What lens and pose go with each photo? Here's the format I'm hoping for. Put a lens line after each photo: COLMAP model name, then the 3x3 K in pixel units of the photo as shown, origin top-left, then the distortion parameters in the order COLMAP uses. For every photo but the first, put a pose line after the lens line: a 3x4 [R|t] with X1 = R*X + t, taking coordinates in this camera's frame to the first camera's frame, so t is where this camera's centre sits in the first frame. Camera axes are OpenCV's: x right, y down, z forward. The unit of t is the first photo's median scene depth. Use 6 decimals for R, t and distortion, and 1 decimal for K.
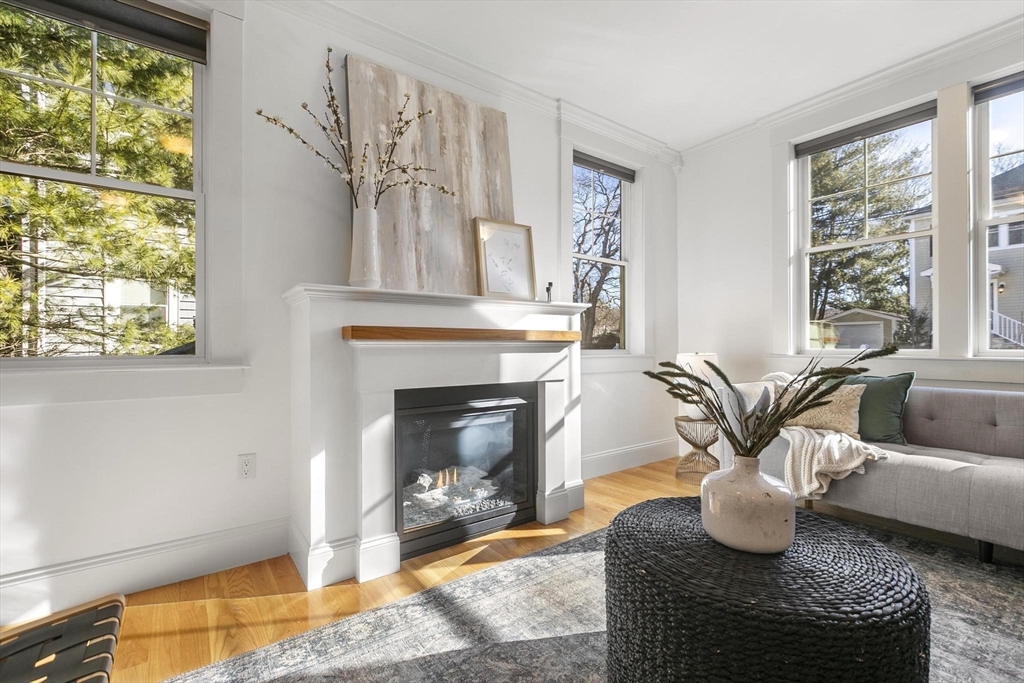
lens RADIAL K [[457.5, 0, 512.9], [0, 457.5, 343.1], [0, 0, 1]] dist [0.000217, 0.000012]
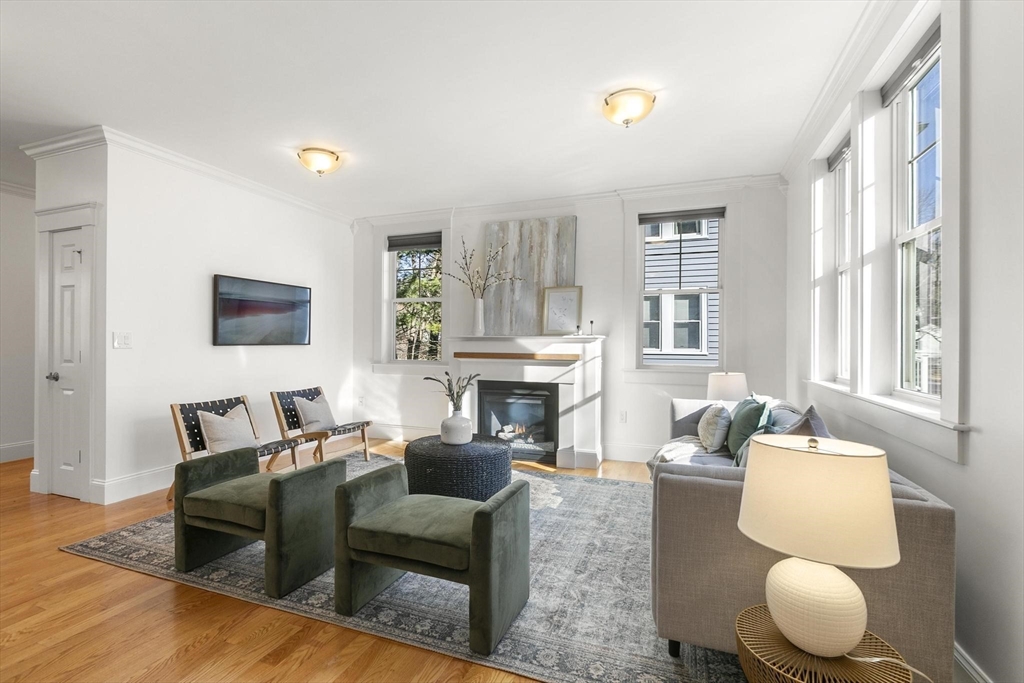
lens RADIAL K [[457.5, 0, 512.9], [0, 457.5, 343.1], [0, 0, 1]] dist [0.000217, 0.000012]
pose [[0.547583, 0.005765, -0.836731, 1.374423], [-0.001698, 0.999982, 0.005778, -0.074182], [0.836750, -0.001743, 0.547583, -0.068389]]
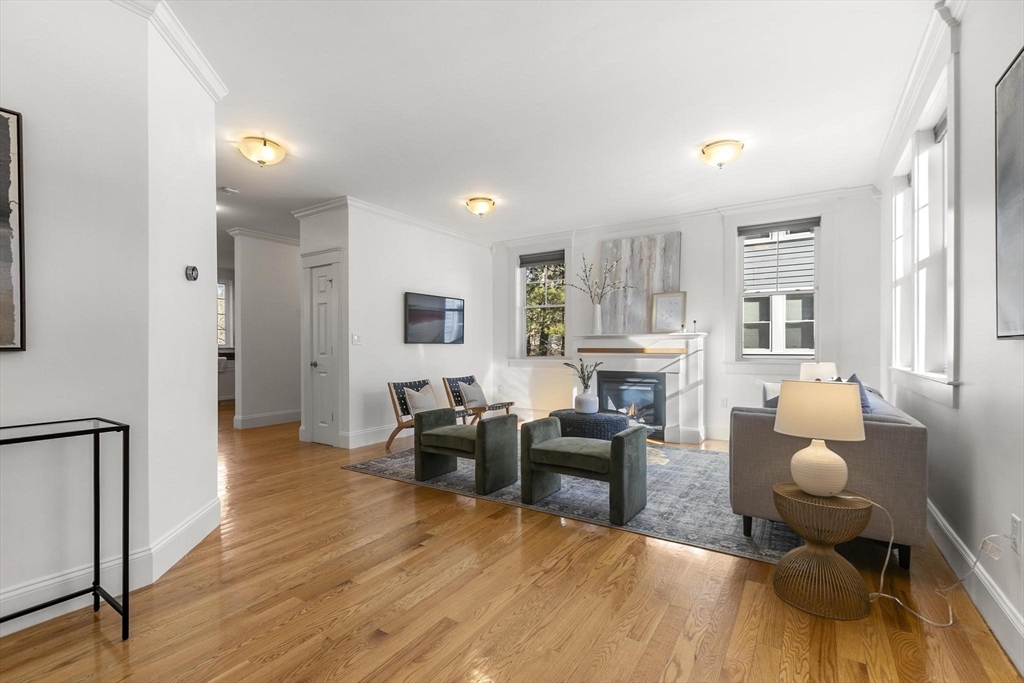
lens RADIAL K [[451.6, 0, 517.6], [0, 451.6, 351.3], [0, 0, 1]] dist [0.000218, 0.000082]
pose [[0.356035, 0.007904, -0.934439, 1.695410], [0.006339, 0.999921, 0.010873, -0.037913], [0.934451, -0.009794, 0.355957, -0.332821]]
